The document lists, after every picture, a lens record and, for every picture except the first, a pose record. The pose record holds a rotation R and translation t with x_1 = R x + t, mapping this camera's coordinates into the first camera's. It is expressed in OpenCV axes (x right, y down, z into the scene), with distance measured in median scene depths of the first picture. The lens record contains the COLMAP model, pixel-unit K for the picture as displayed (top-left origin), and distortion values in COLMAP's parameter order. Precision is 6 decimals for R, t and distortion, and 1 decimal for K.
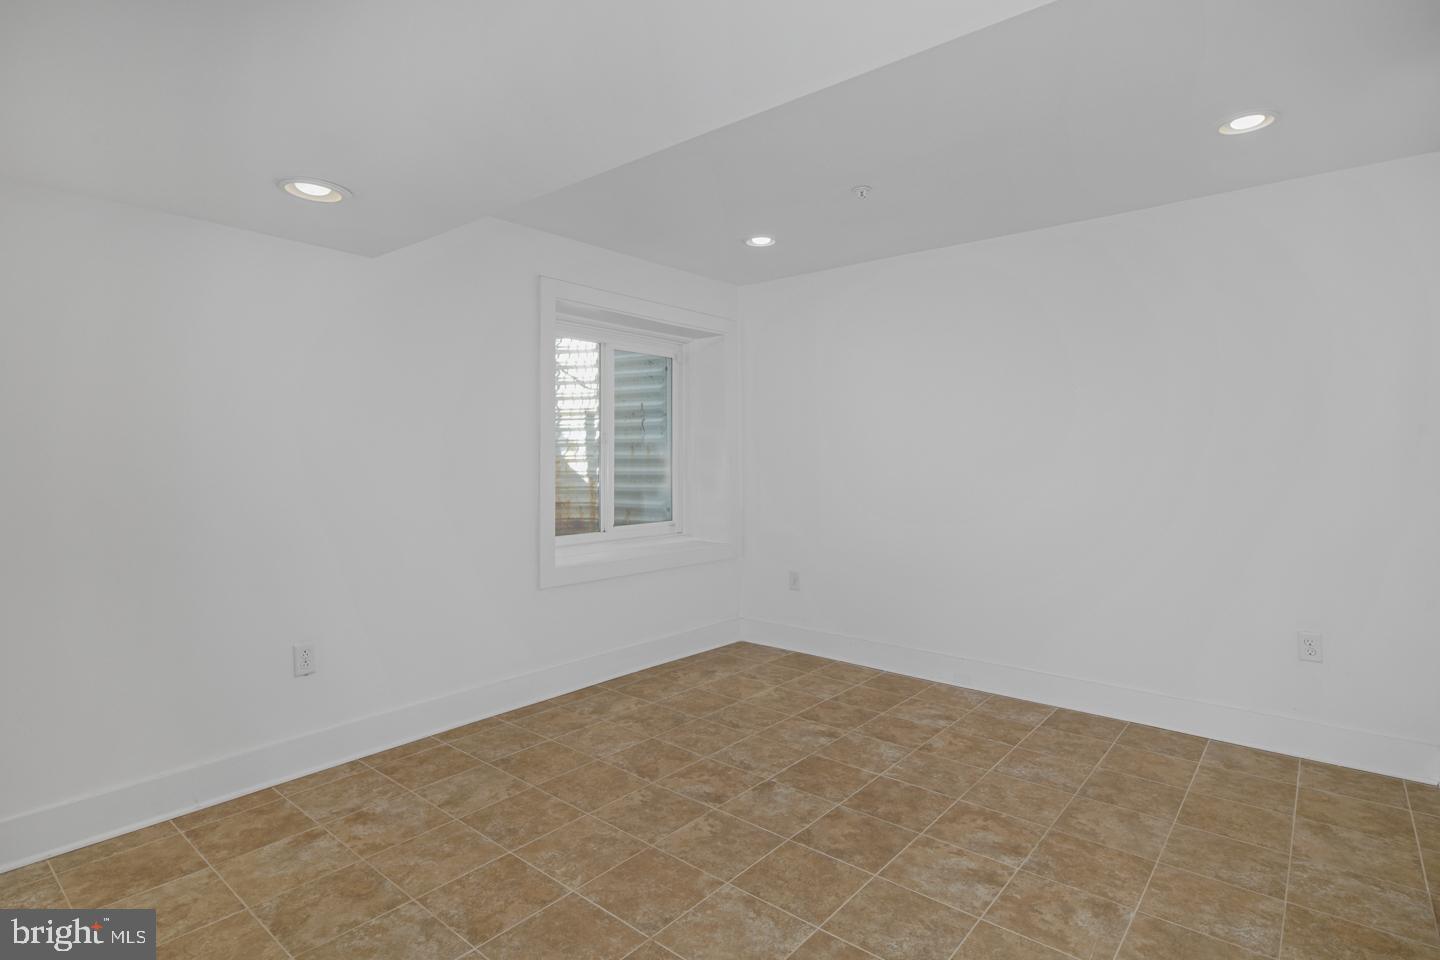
lens RADIAL K [[718.1, 0, 720.5], [0, 718.1, 476.3], [0, 0, 1]] dist [0.001050, -0.000080]
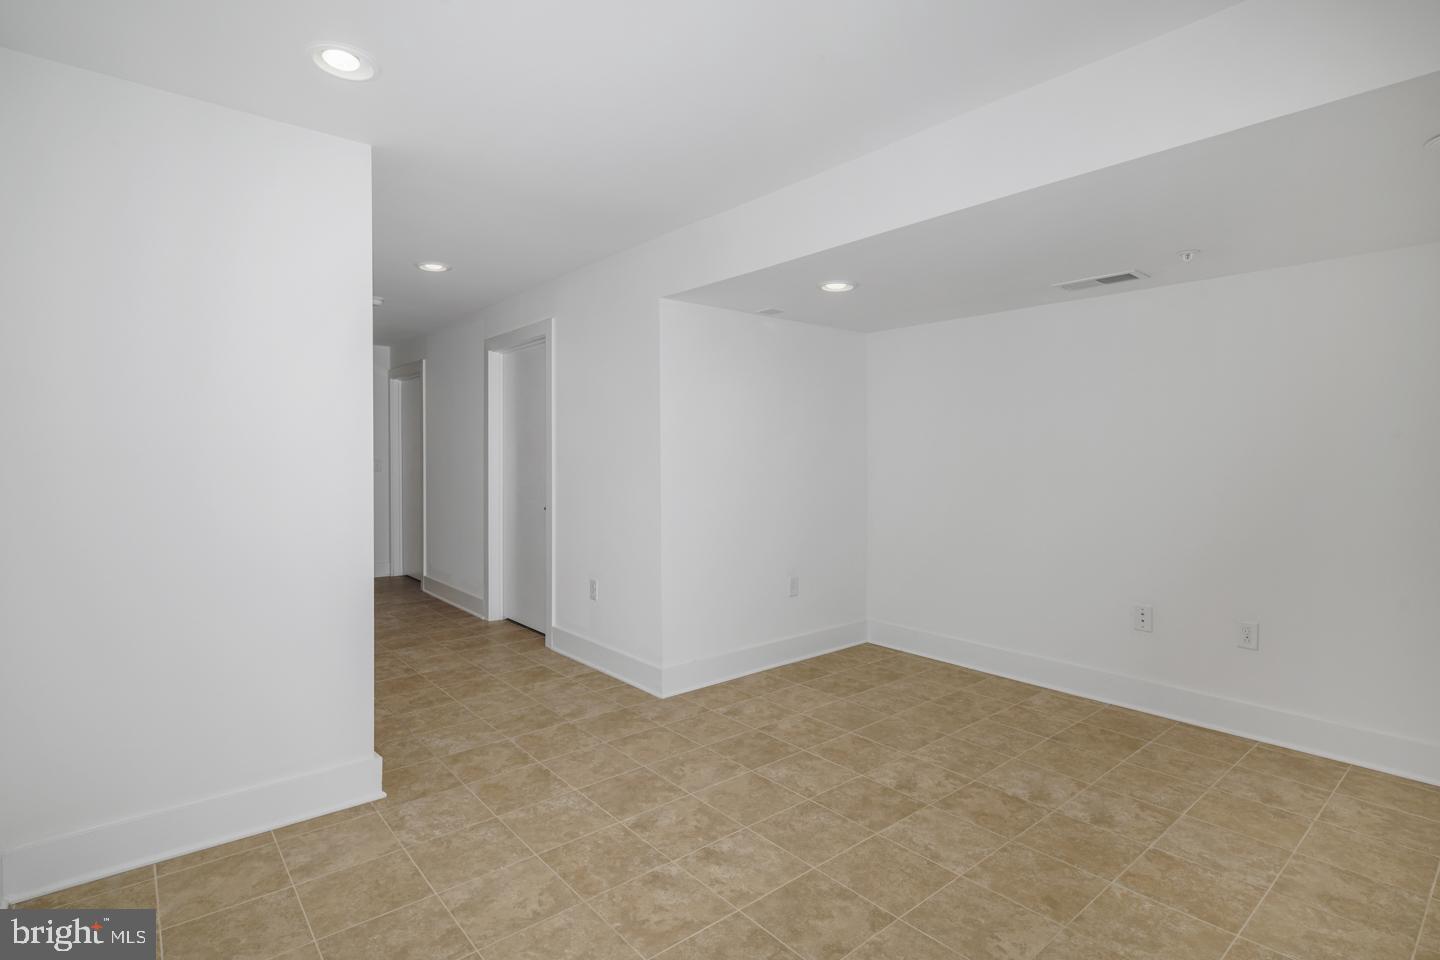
lens RADIAL K [[718.1, 0, 720.3], [0, 718.1, 474.2], [0, 0, 1]] dist [0.001050, -0.000080]
pose [[-0.986366, -0.004234, 0.164514, 0.176638], [0.004671, 0.998546, 0.053705, -0.069981], [-0.164503, 0.053741, -0.984912, 1.969099]]
